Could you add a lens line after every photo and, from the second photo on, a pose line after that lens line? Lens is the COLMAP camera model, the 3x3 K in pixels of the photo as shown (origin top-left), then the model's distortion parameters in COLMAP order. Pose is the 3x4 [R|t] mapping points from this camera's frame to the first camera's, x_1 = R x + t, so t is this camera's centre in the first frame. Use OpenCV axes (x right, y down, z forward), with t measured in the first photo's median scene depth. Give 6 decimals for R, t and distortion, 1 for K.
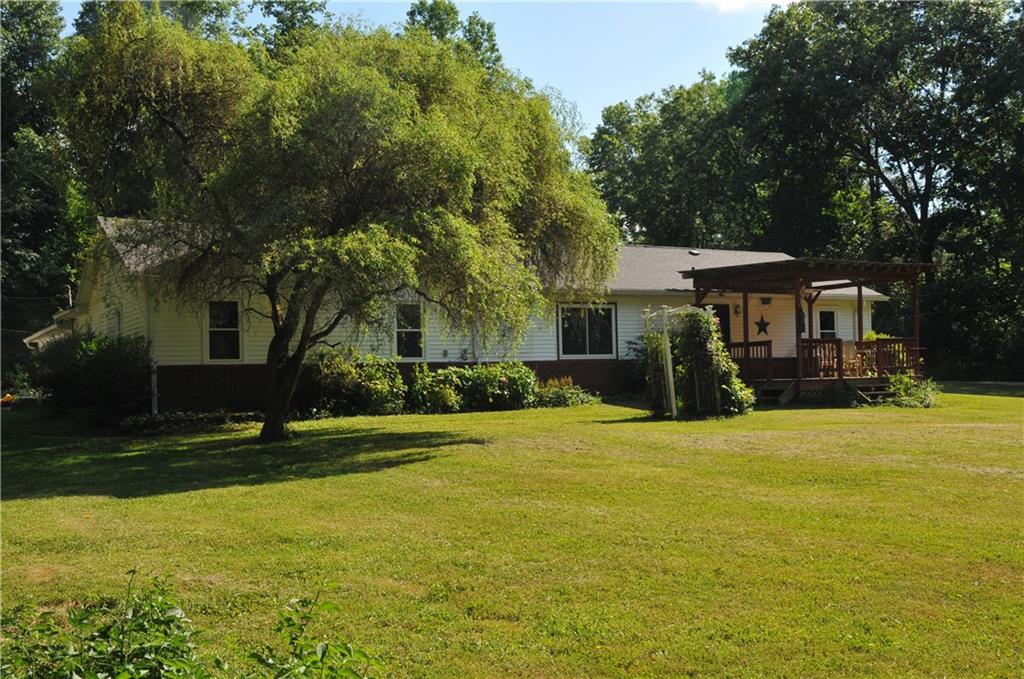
lens RADIAL K [[1083.0, 0, 512.0], [0, 1083.0, 339.5], [0, 0, 1]] dist [-0.079729, -0.003030]
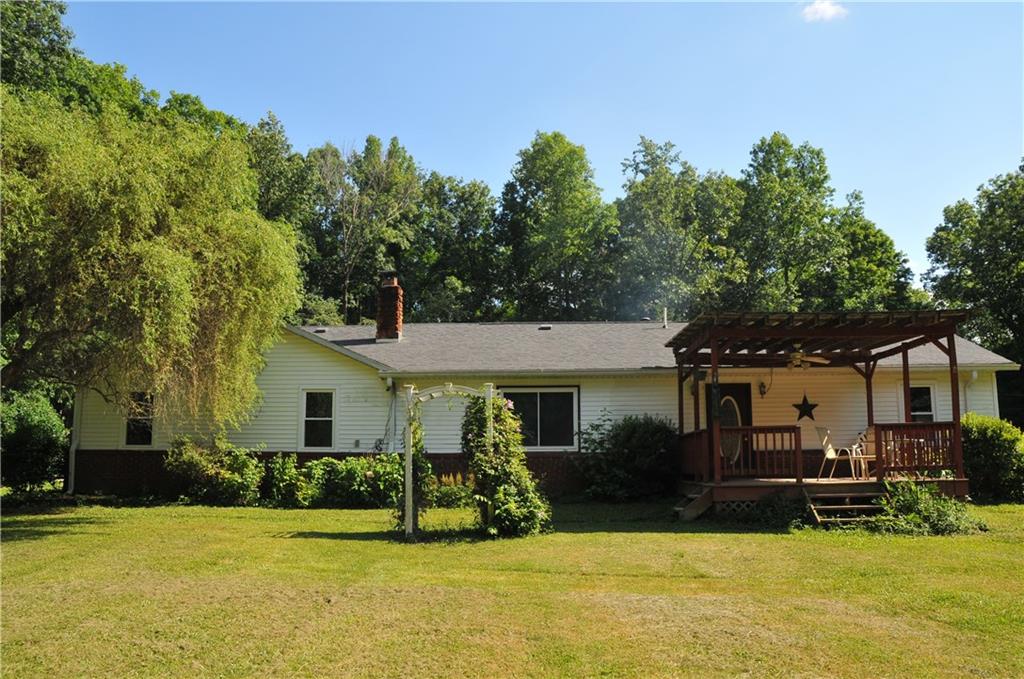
lens RADIAL K [[790.4, 0, 512.0], [0, 790.4, 339.5], [0, 0, 1]] dist [-0.123767, 0.000831]
pose [[0.842730, -0.063068, -0.534630, 0.387351], [0.003379, 0.993714, -0.111898, -0.000459], [0.538326, 0.092493, 0.837645, 0.445813]]
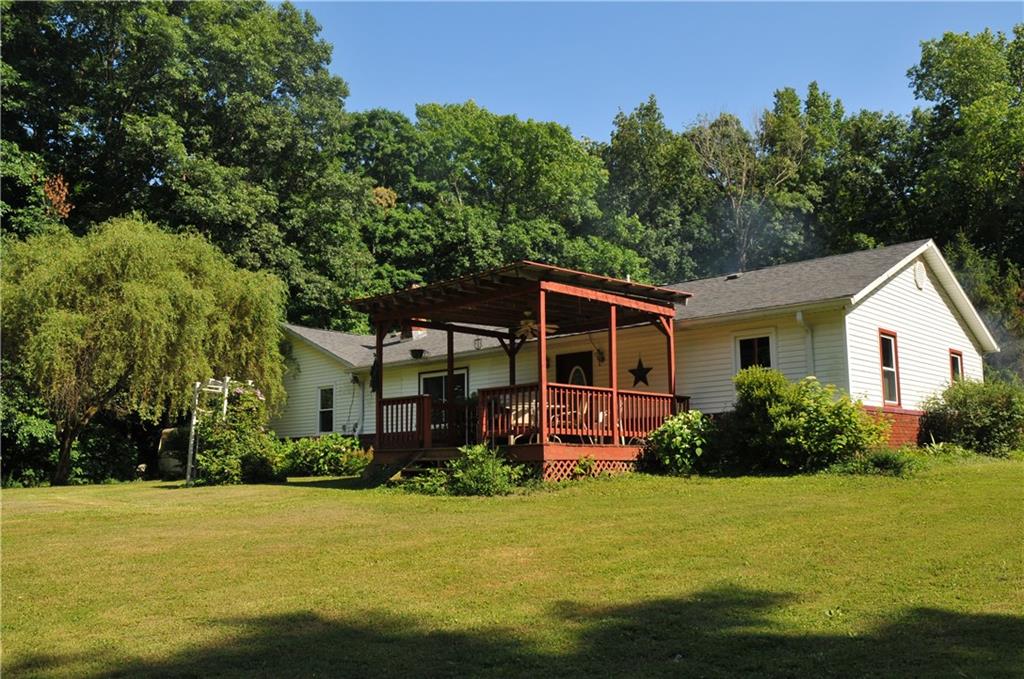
lens RADIAL K [[867.3, 0, 512.0], [0, 867.3, 339.5], [0, 0, 1]] dist [-0.060990, 0.000666]
pose [[0.308224, -0.118571, -0.943896, 0.821375], [0.044761, 0.992911, -0.110112, 0.026859], [0.950260, -0.008311, 0.311346, 0.801776]]
